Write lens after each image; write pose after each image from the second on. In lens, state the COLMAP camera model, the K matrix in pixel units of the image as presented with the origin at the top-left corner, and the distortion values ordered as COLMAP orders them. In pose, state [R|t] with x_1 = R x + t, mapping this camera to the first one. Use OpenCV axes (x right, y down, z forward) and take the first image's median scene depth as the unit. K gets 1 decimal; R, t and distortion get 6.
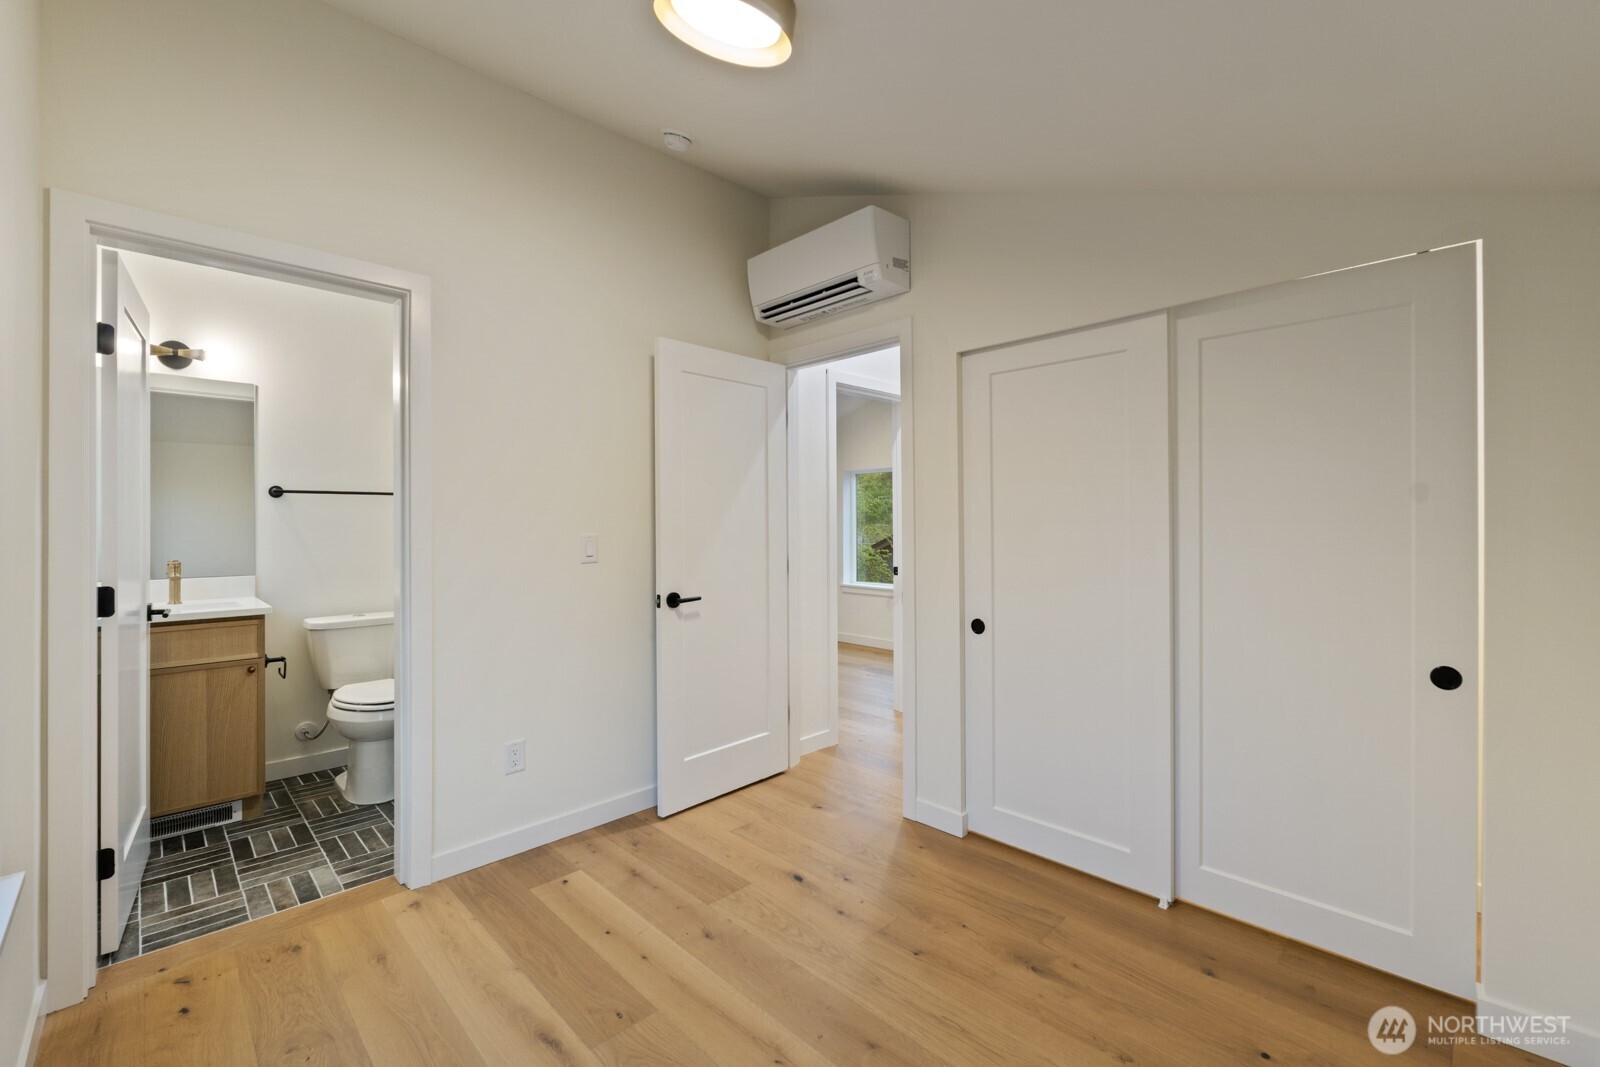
lens RADIAL K [[680.6, 0, 798.6], [0, 680.6, 516.8], [0, 0, 1]] dist [-0.001230, -0.000023]
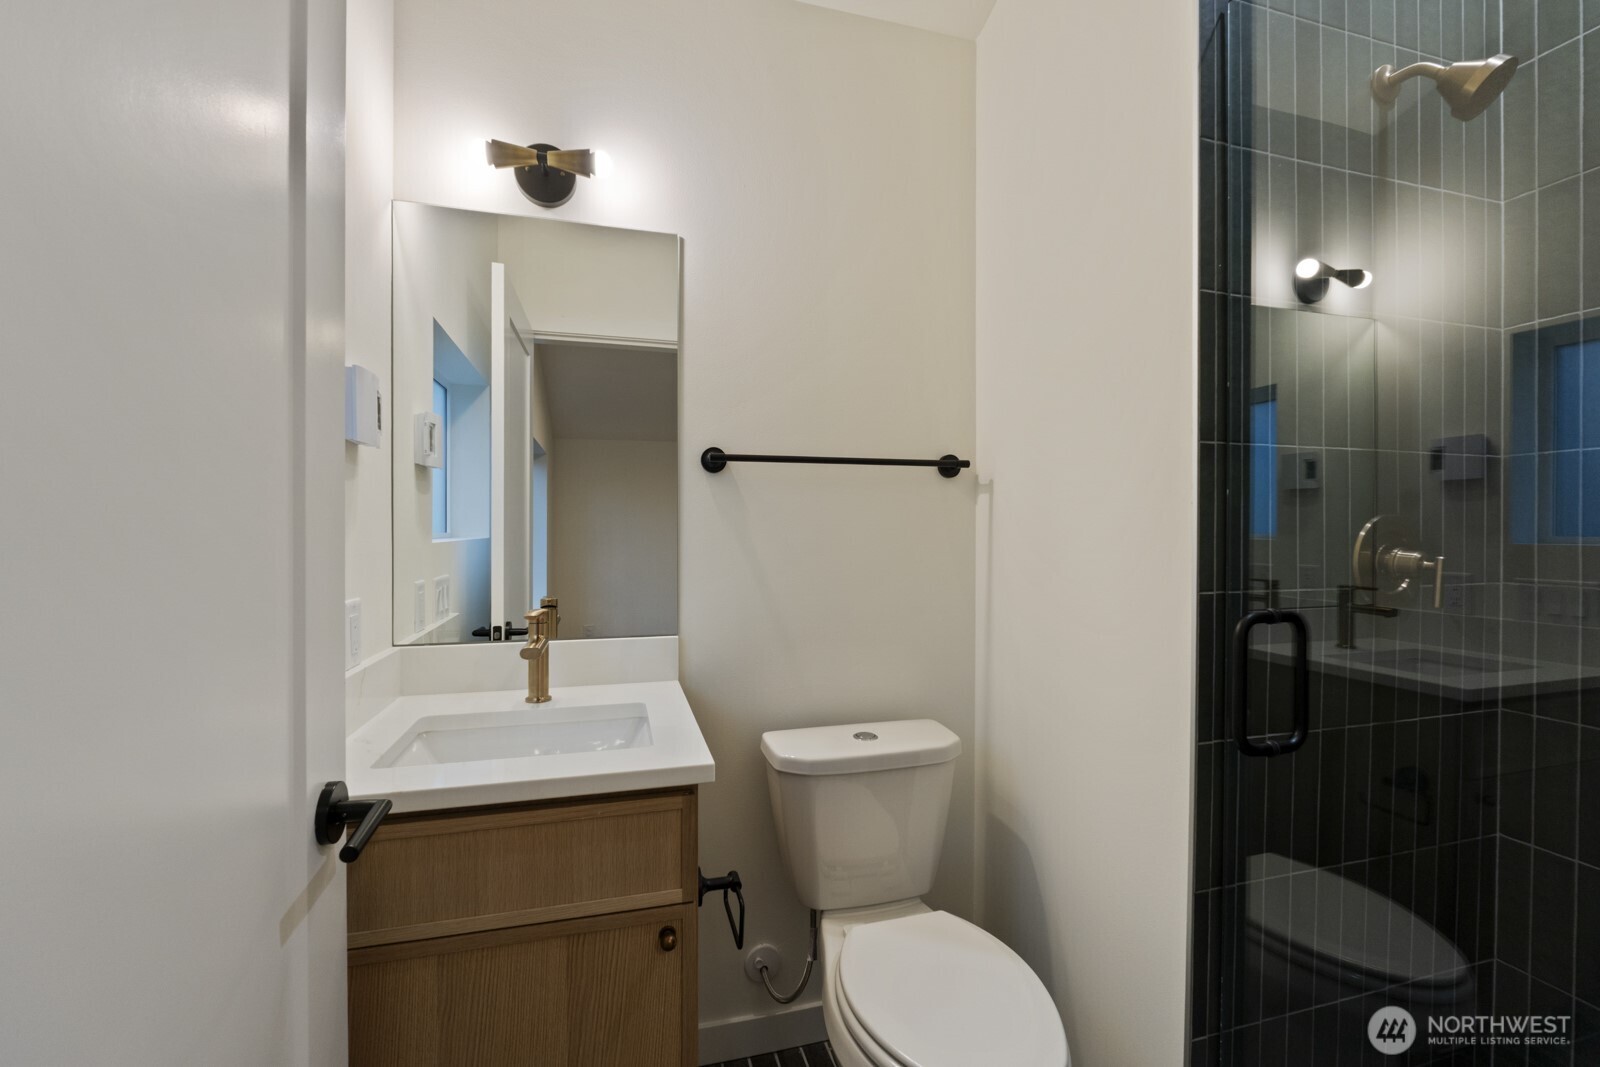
lens RADIAL K [[668.6, 0, 800.0], [0, 668.6, 533.5], [0, 0, 1]] dist [-0.012594, 0.000449]
pose [[0.877482, 0.004553, -0.479588, -0.553021], [-0.002418, 0.999984, 0.005069, 0.013298], [0.479603, -0.003288, 0.877479, 0.696663]]
